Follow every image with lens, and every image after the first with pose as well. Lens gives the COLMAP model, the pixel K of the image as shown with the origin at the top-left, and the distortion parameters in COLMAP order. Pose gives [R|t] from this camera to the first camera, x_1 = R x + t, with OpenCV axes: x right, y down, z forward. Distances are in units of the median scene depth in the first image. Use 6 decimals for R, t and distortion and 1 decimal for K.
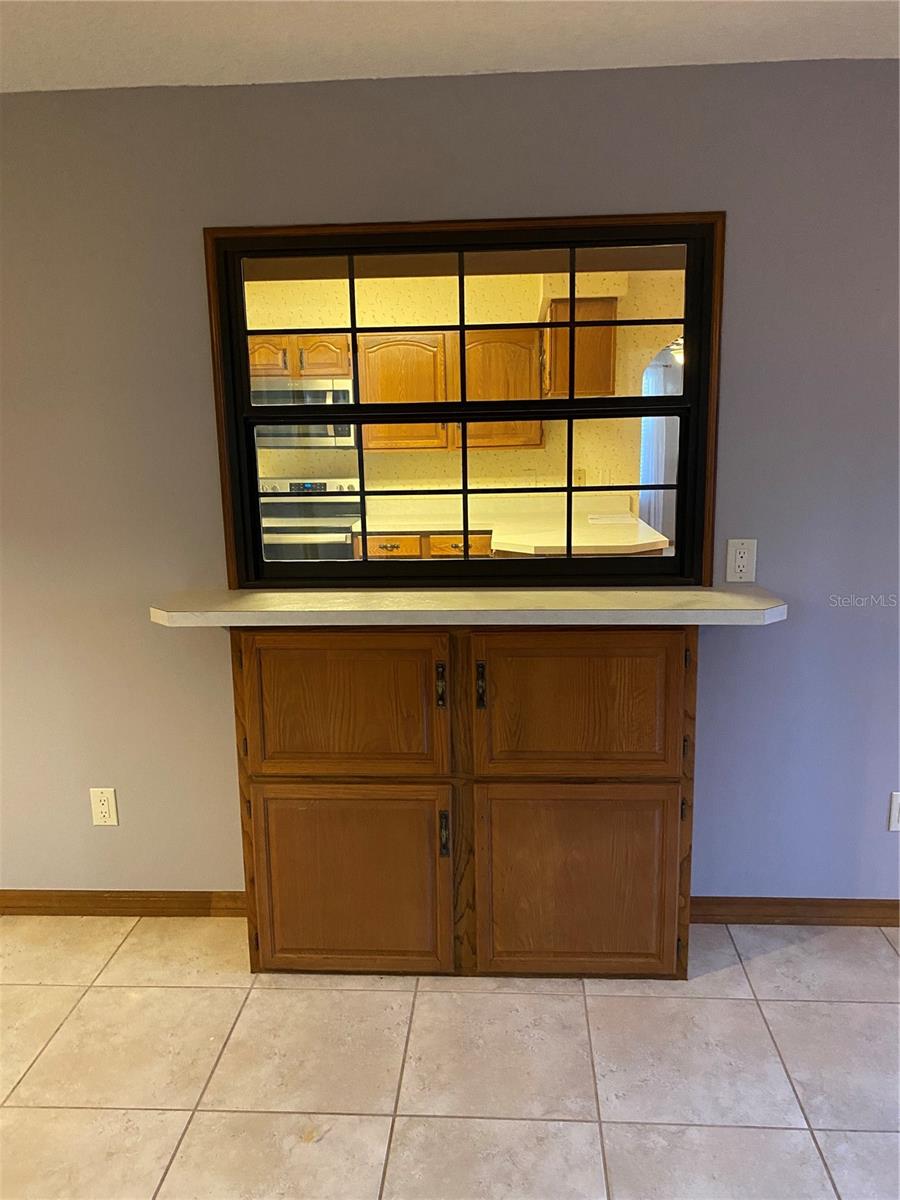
lens RADIAL K [[913.9, 0, 449.4], [0, 913.9, 605.8], [0, 0, 1]] dist [0.138328, -0.258639]
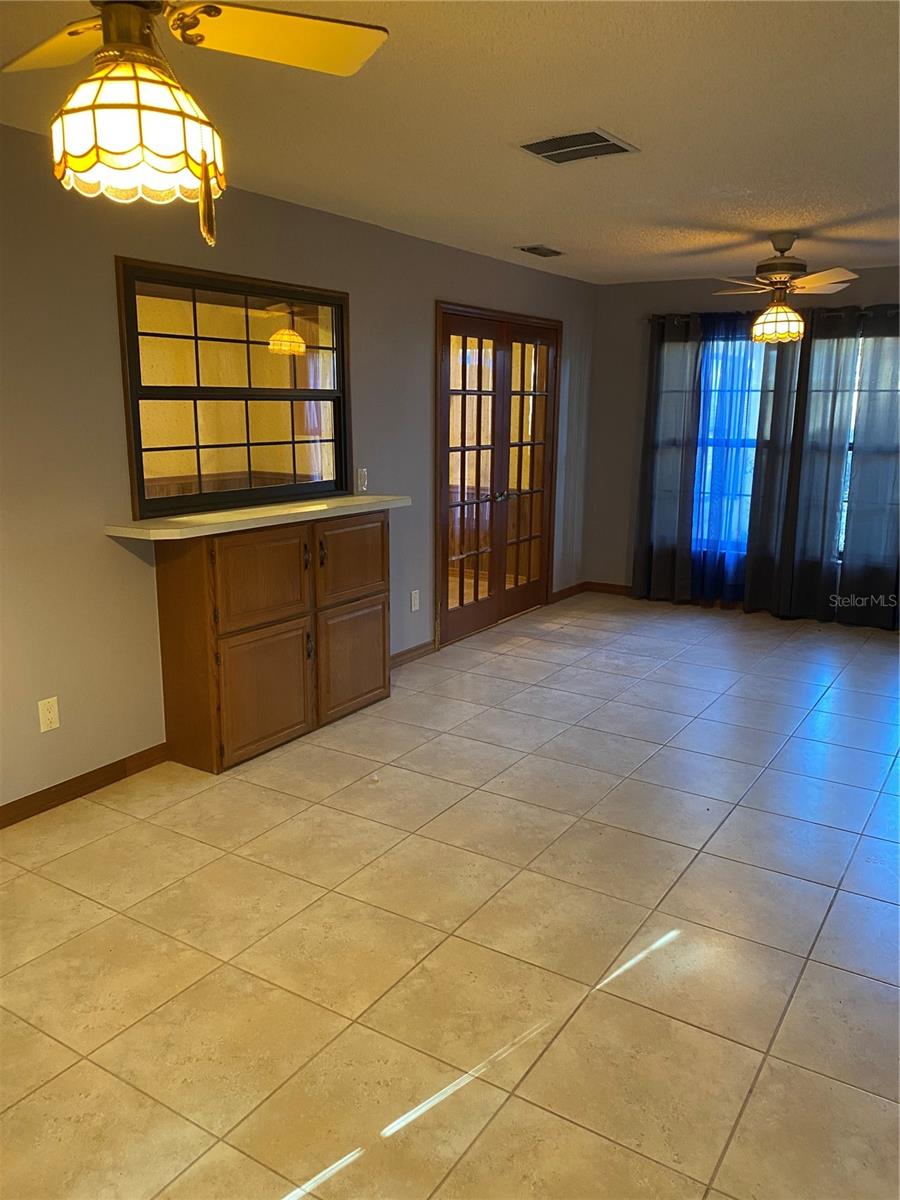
lens RADIAL K [[913.9, 0, 449.4], [0, 913.9, 605.8], [0, 0, 1]] dist [0.138328, -0.258639]
pose [[0.482820, -0.169105, 0.859237, -1.288845], [0.157487, 0.981949, 0.104761, 0.037582], [-0.861443, 0.084738, 0.500736, -0.075233]]
